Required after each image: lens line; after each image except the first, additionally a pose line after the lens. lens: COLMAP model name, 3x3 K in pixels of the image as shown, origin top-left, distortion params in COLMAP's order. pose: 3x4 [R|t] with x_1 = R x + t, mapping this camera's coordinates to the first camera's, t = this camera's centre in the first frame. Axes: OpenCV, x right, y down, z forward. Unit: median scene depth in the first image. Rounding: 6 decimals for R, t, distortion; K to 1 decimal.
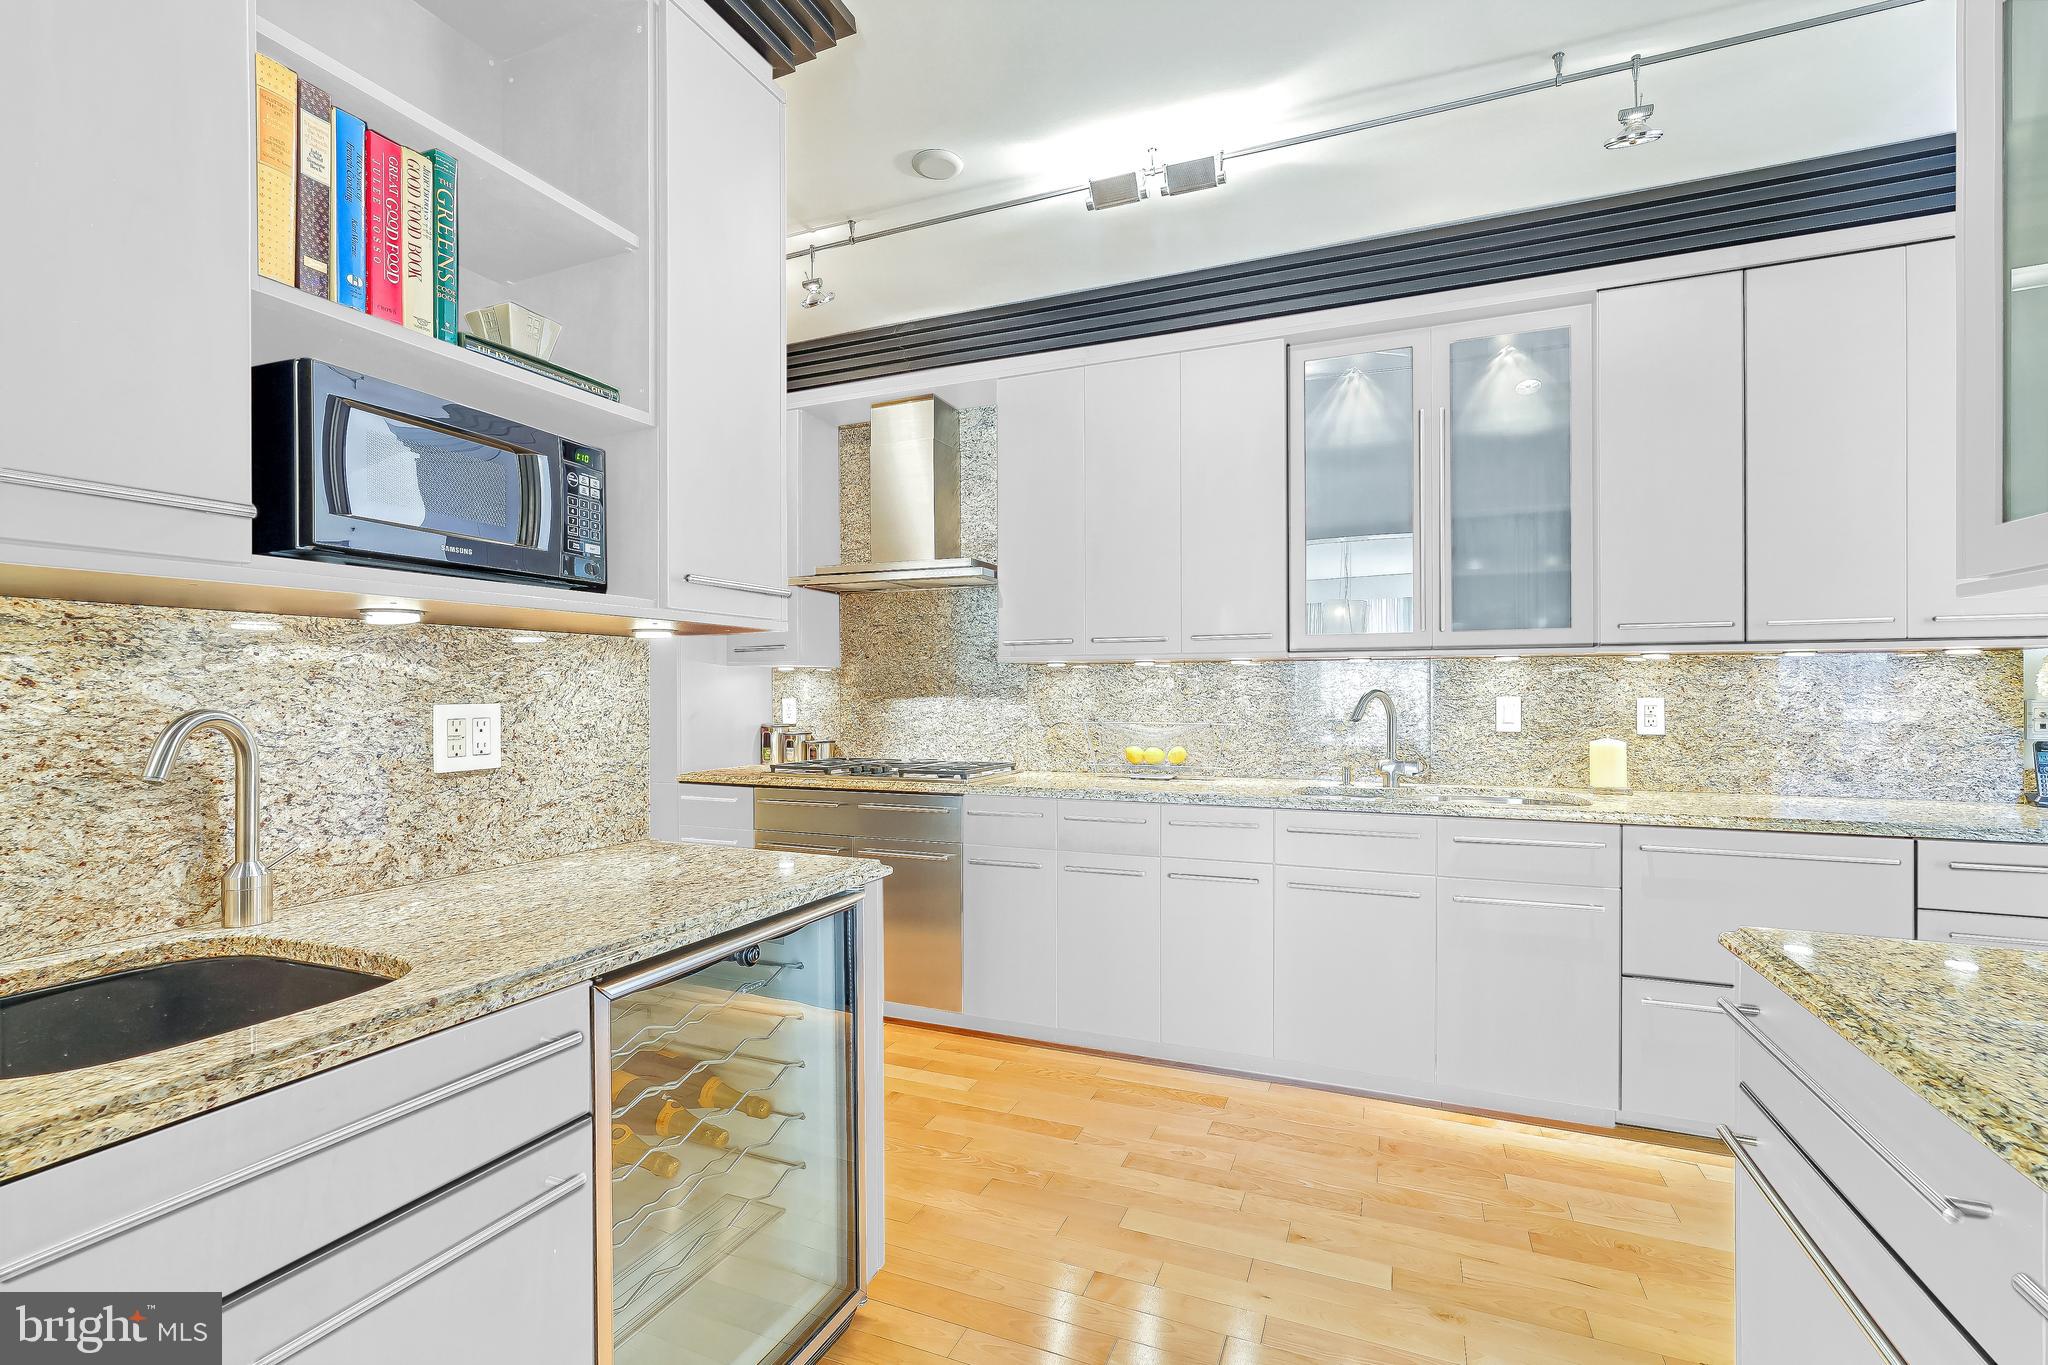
lens RADIAL K [[903.5, 0, 1024.0], [0, 903.5, 682.5], [0, 0, 1]] dist [-0.001939, 0.000943]
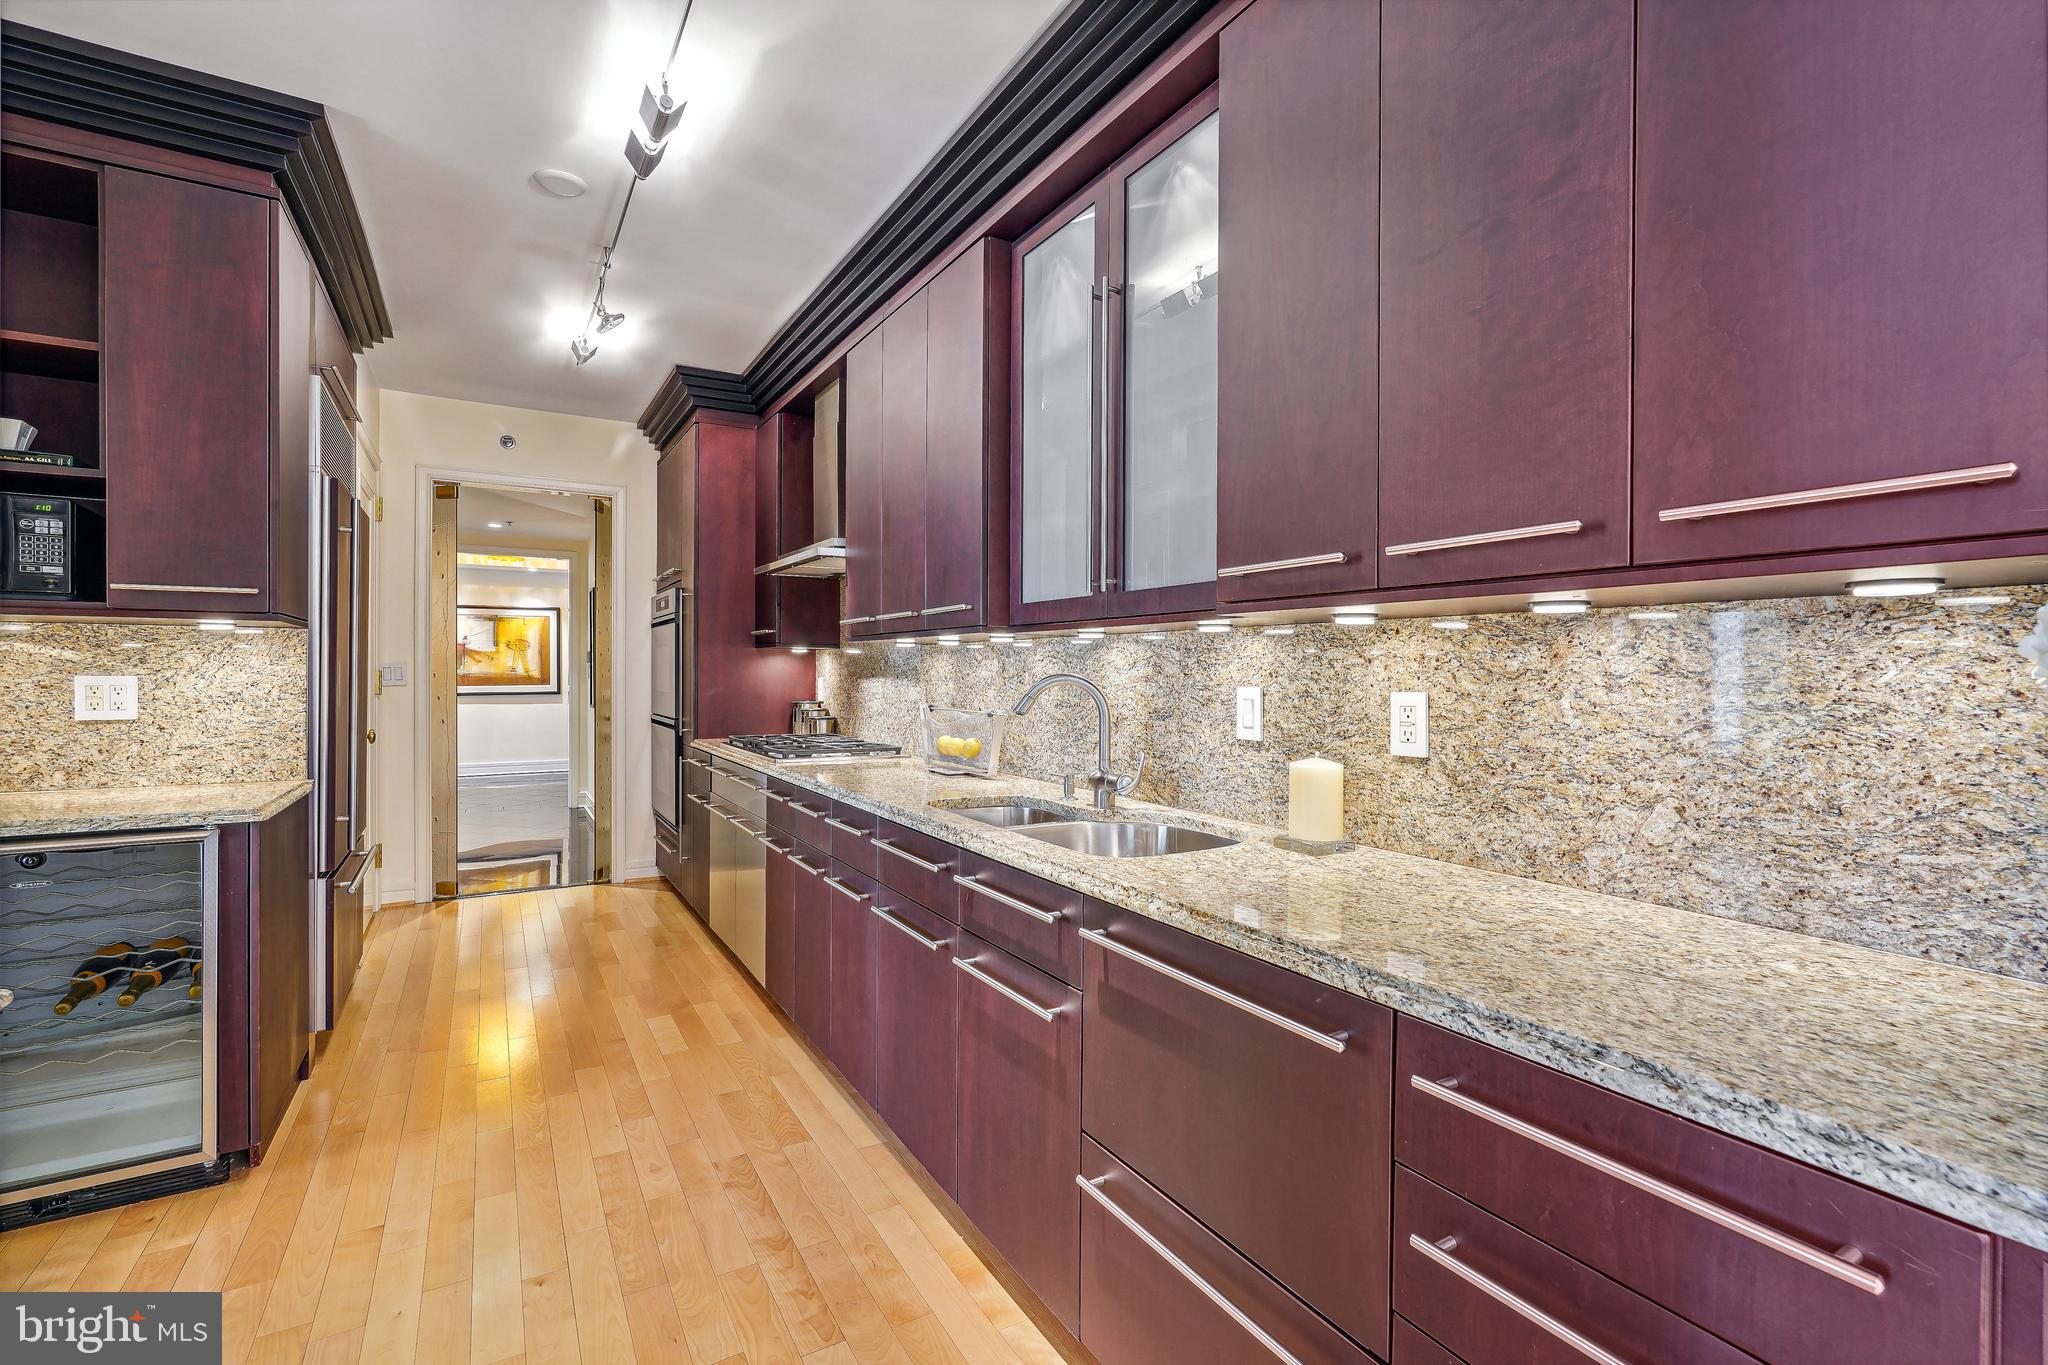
lens RADIAL K [[903.5, 0, 1024.0], [0, 903.5, 682.5], [0, 0, 1]] dist [-0.001939, 0.000943]
pose [[0.801216, 0.015003, -0.598187, 0.920528], [-0.002661, 0.999765, 0.021509, -0.000812], [0.598369, -0.015642, 0.801068, 0.433543]]
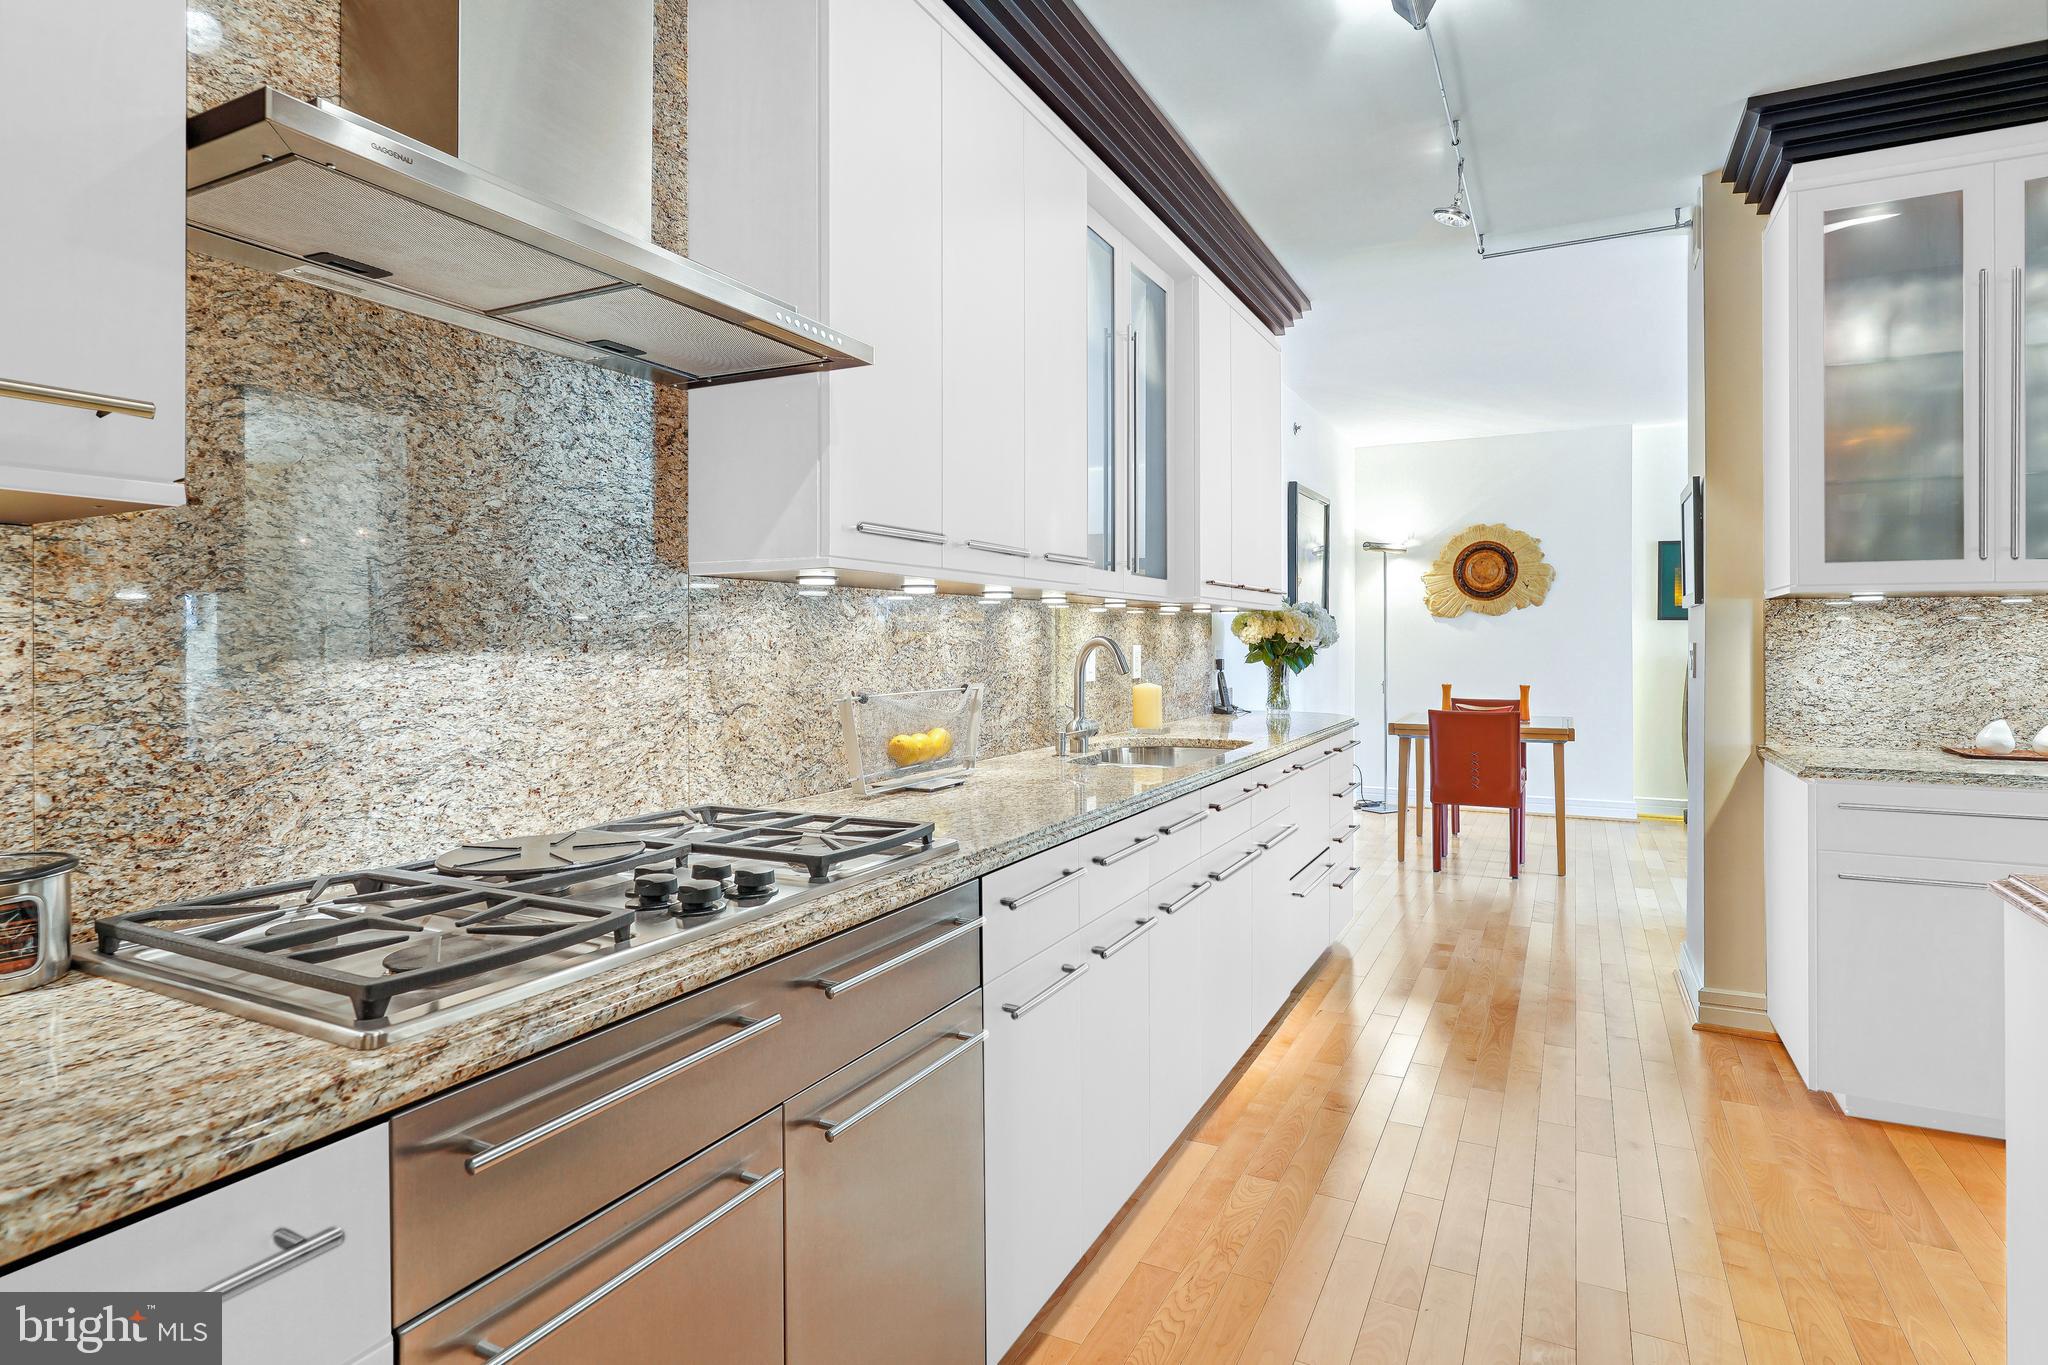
lens RADIAL K [[1079.0, 0, 1026.7], [0, 1079.0, 638.1], [0, 0, 1]] dist [-0.000390, -0.000007]
pose [[0.079600, 0.004159, 0.996818, -0.698966], [-0.008227, 0.999960, -0.003515, 0.015300], [-0.996793, -0.007921, 0.079631, 1.121246]]
